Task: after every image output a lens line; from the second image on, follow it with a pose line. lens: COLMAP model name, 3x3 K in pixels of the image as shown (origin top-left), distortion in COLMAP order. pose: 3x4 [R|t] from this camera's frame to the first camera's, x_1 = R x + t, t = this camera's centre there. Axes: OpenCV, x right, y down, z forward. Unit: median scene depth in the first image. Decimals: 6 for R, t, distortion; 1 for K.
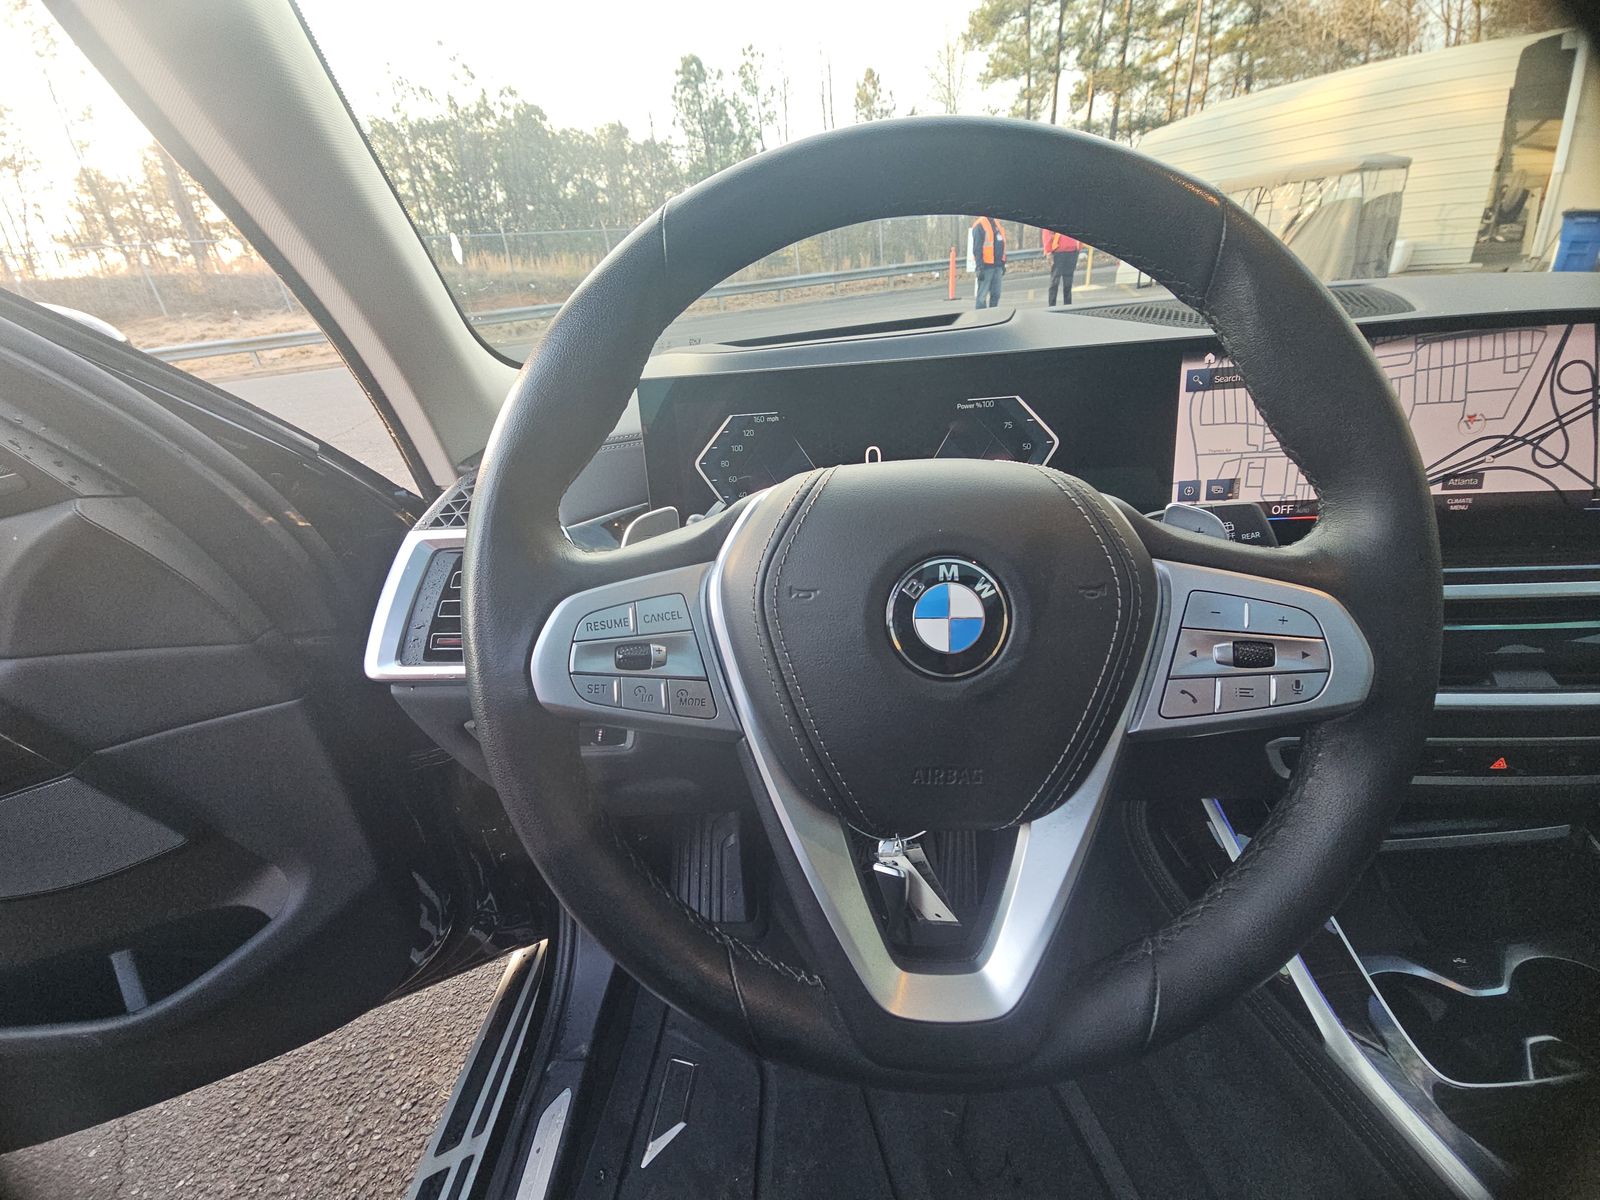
lens RADIAL K [[678.0, 0, 800.0], [0, 678.0, 600.0], [0, 0, 1]] dist [0.011337, -0.015943]
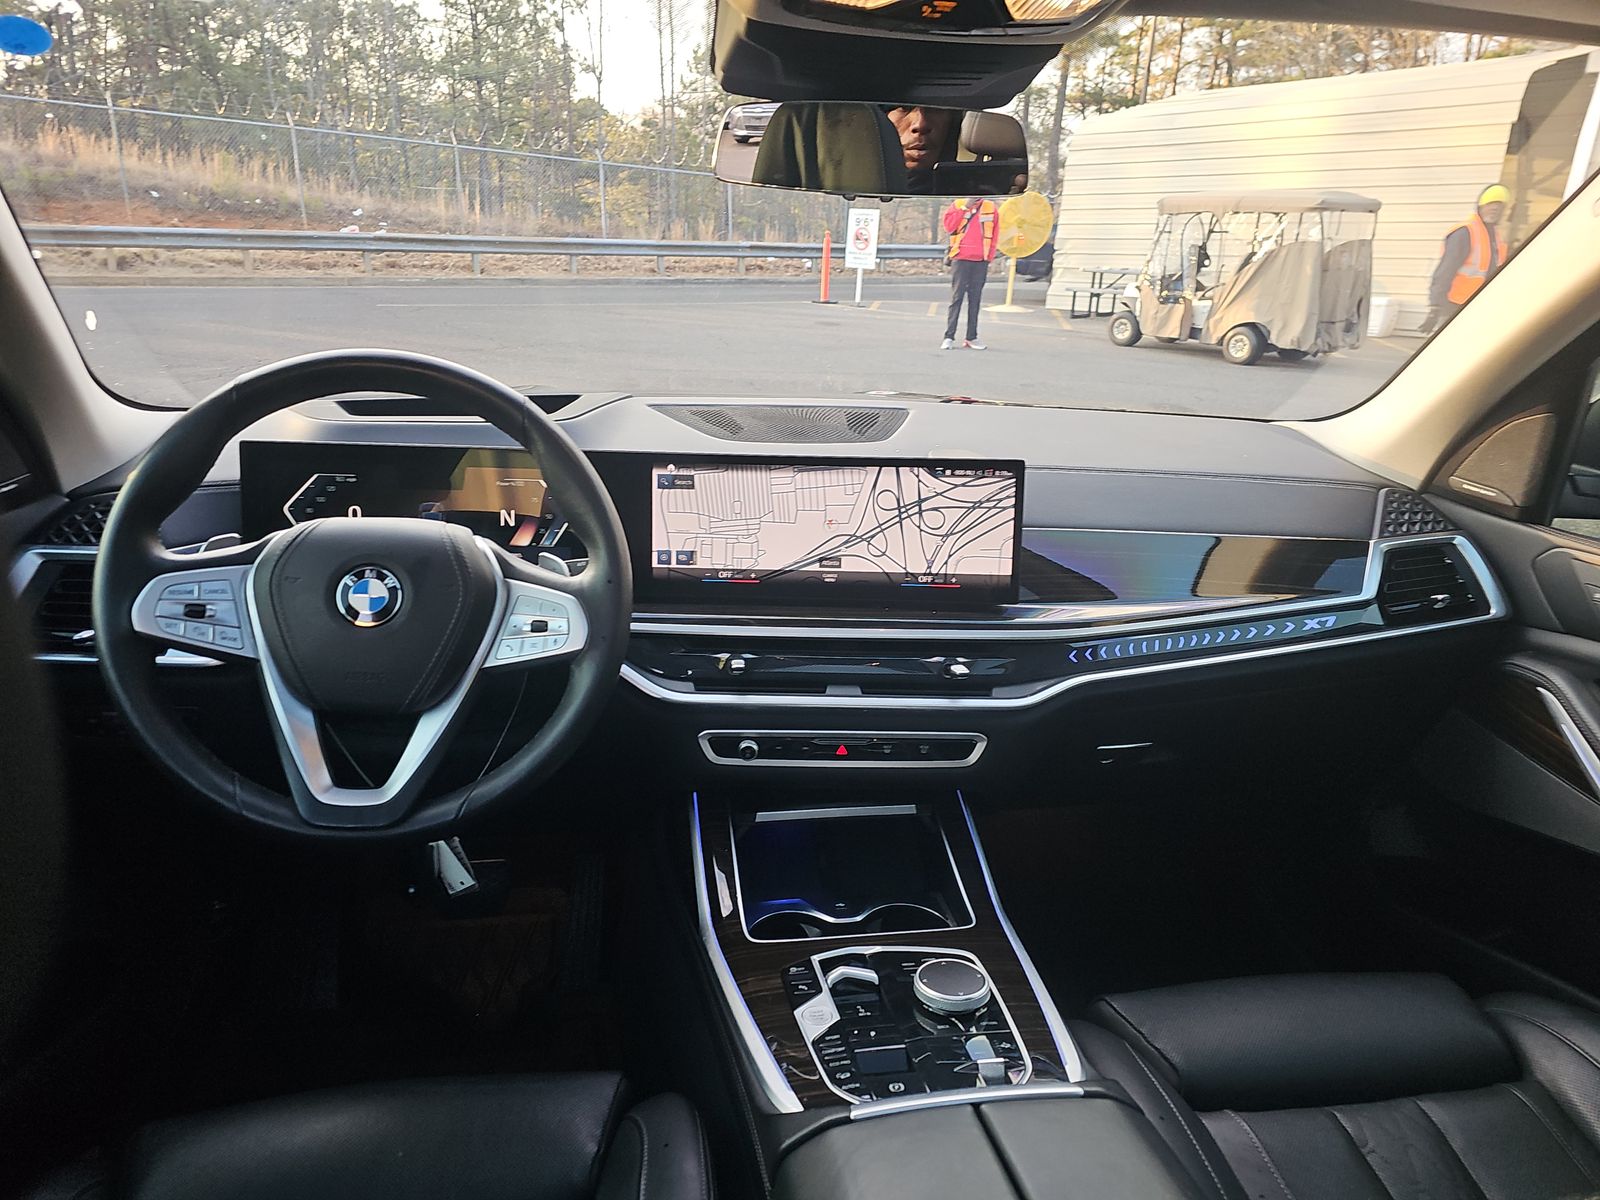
lens RADIAL K [[1047.7, 0, 800.0], [0, 1047.7, 600.0], [0, 0, 1]] dist [0.046600, -0.037209]
pose [[0.976814, 0.064908, 0.204012, 0.459876], [-0.038518, 0.990665, -0.130760, 0.221233], [-0.210595, 0.119870, 0.970196, -1.278241]]
